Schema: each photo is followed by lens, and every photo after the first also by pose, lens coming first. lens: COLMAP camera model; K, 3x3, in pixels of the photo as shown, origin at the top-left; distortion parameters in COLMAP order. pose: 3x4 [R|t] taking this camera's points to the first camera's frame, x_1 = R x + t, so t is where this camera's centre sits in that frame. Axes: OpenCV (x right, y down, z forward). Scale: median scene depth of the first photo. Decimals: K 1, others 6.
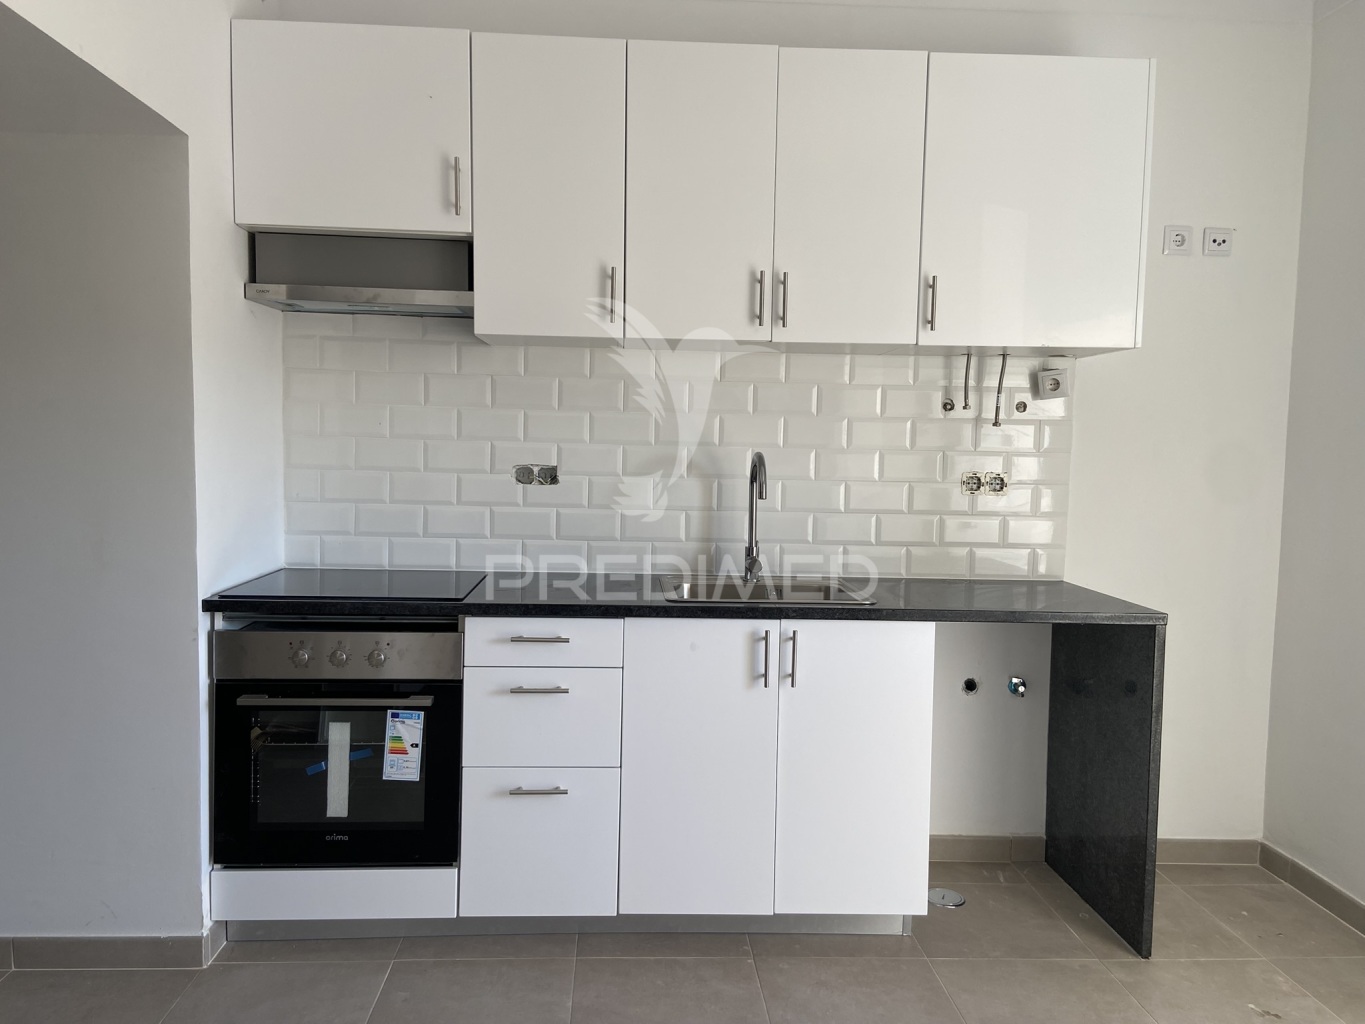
lens RADIAL K [[1049.5, 0, 678.2], [0, 1049.5, 518.5], [0, 0, 1]] dist [0.082990, -0.115872]
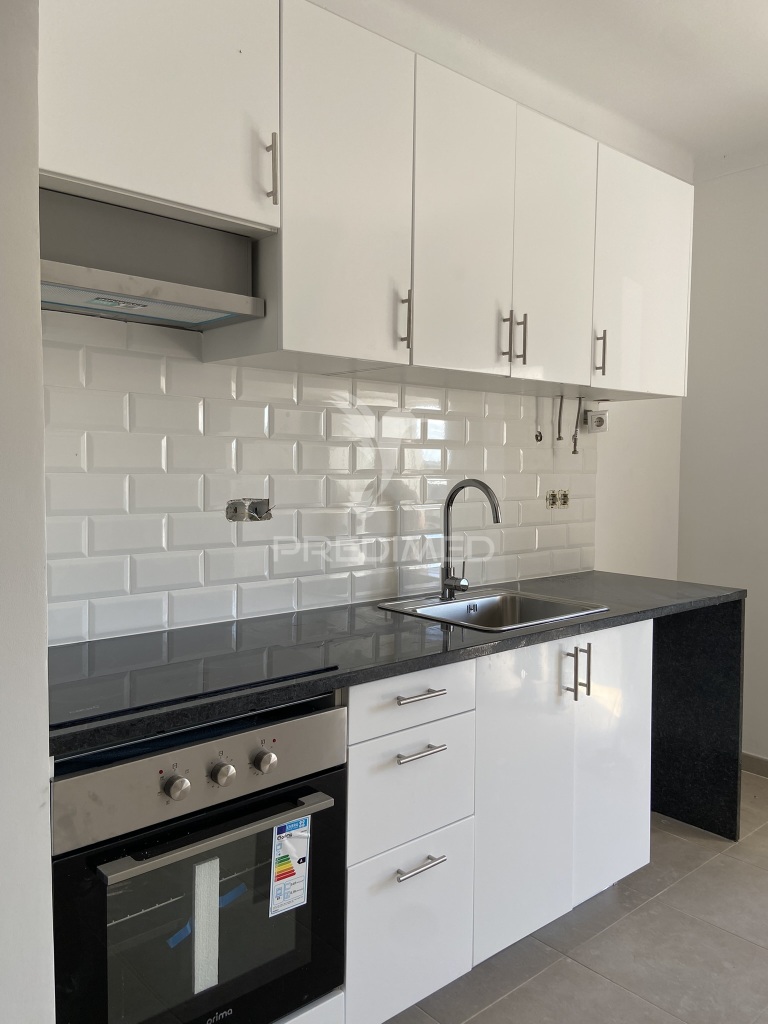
lens RADIAL K [[787.3, 0, 381.9], [0, 787.3, 505.1], [0, 0, 1]] dist [0.082990, -0.115872]
pose [[0.782896, -0.046016, 0.620449, -0.539760], [0.054871, 0.998482, 0.004816, -0.049843], [-0.619728, 0.030274, 0.784232, 0.465753]]
